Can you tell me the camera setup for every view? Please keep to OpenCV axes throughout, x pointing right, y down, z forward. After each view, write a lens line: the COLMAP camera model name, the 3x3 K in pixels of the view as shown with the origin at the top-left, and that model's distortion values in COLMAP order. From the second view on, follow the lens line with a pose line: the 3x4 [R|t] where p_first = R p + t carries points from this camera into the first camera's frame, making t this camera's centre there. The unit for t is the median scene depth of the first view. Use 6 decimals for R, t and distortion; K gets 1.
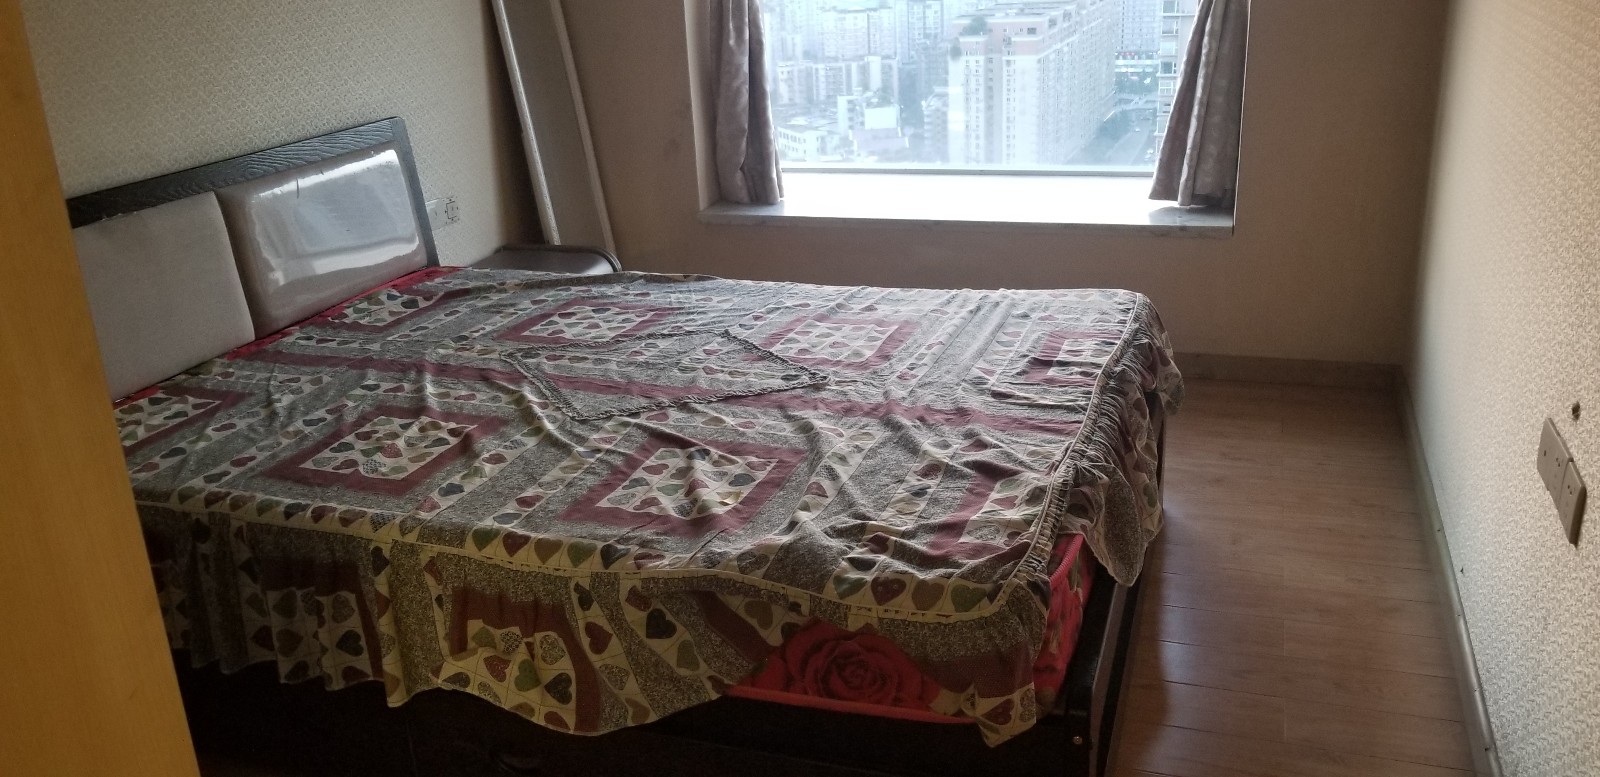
lens RADIAL K [[1343.9, 0, 803.4], [0, 1343.9, 386.3], [0, 0, 1]] dist [-0.021049, -0.009192]
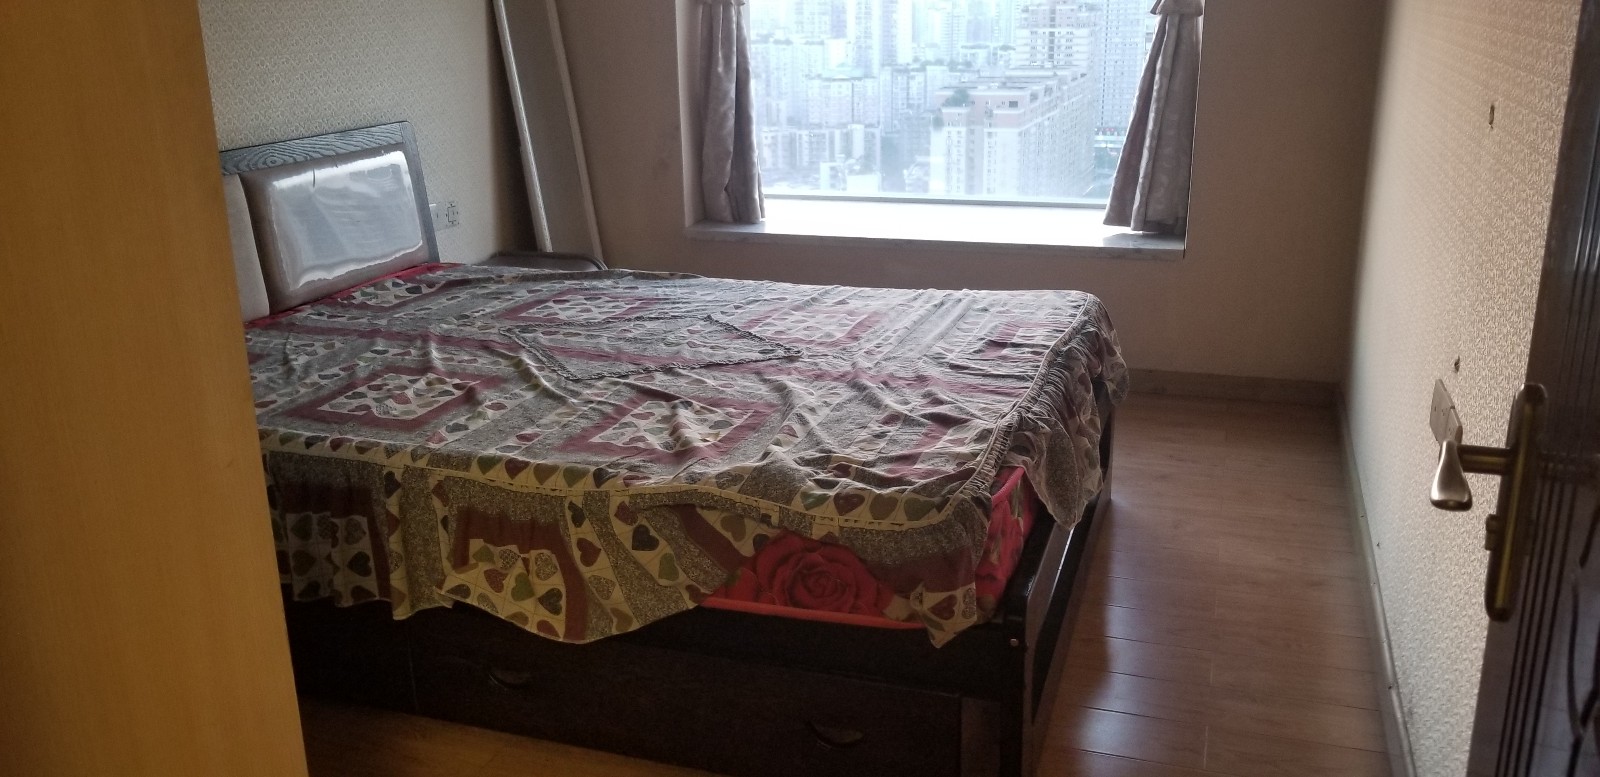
lens RADIAL K [[1343.9, 0, 803.4], [0, 1343.9, 386.3], [0, 0, 1]] dist [-0.021049, -0.009192]
pose [[0.999544, 0.025214, 0.016635, 0.002714], [-0.024389, 0.998546, -0.048071, 0.081826], [-0.017823, 0.047644, 0.998705, -0.099955]]
